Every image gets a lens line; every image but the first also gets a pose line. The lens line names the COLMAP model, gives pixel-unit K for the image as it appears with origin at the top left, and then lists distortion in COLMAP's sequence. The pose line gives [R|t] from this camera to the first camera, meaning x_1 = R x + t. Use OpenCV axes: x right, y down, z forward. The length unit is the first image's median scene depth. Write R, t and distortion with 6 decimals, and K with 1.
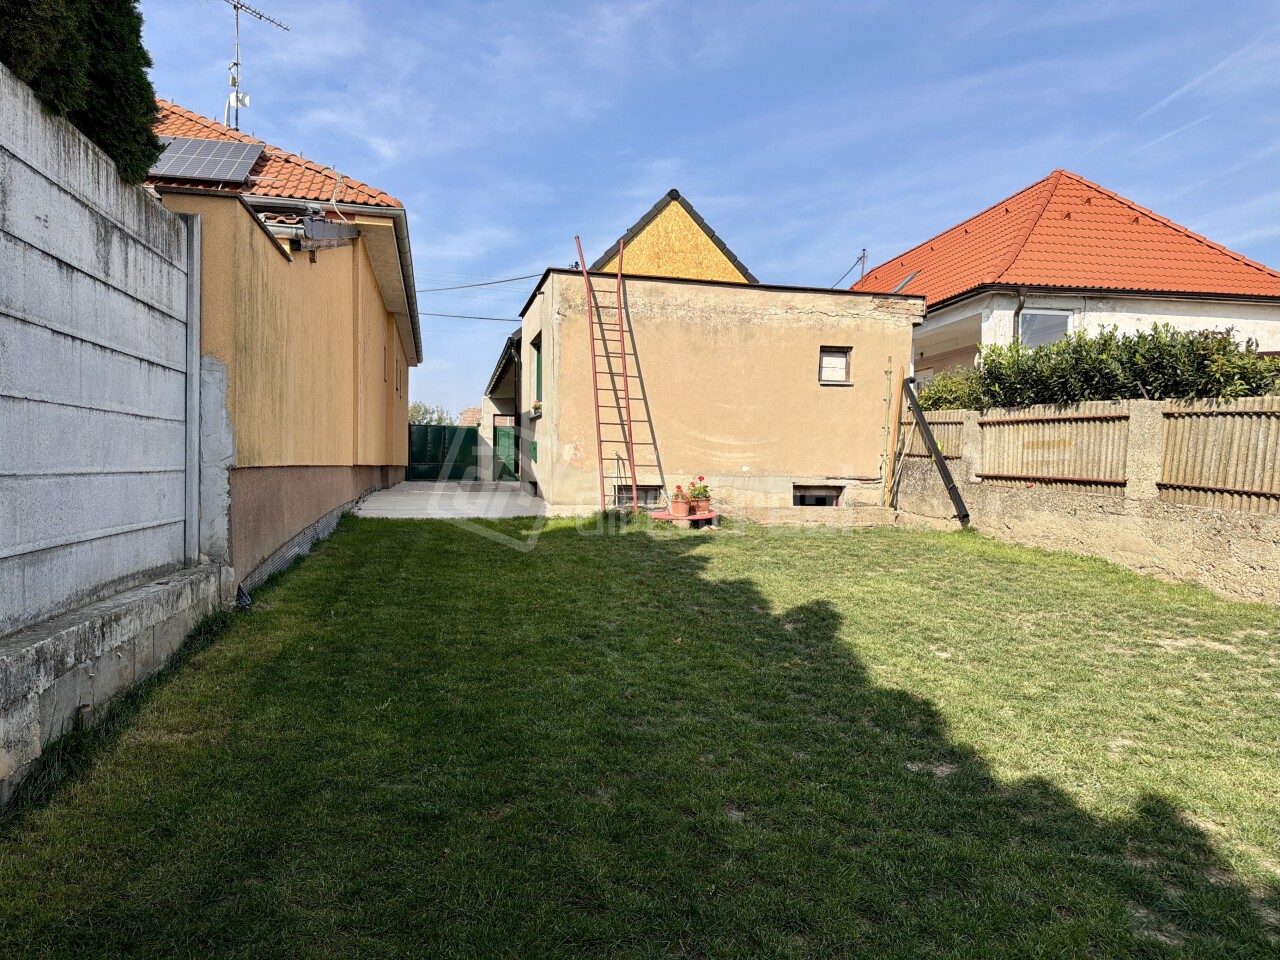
lens RADIAL K [[906.6, 0, 641.3], [0, 906.6, 510.8], [0, 0, 1]] dist [0.424014, 0.000305]
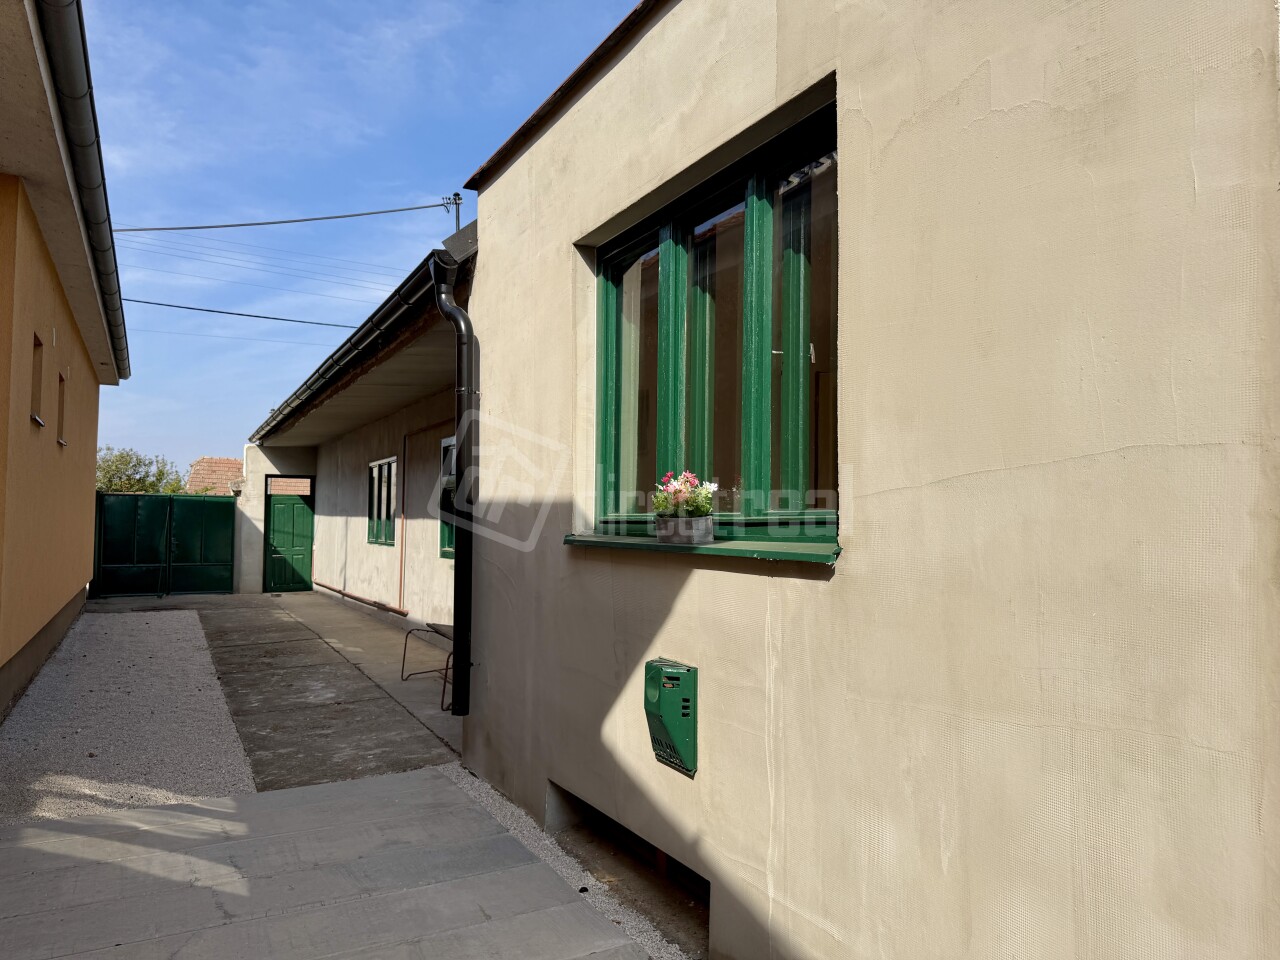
lens RADIAL K [[959.3, 0, 640.0], [0, 959.3, 480.0], [0, 0, 1]] dist [0.067228, 0.001202]
pose [[0.970040, 0.001095, 0.242944, -0.086841], [0.019635, 0.996365, -0.082890, -0.049672], [-0.242152, 0.085177, 0.966492, 0.393474]]
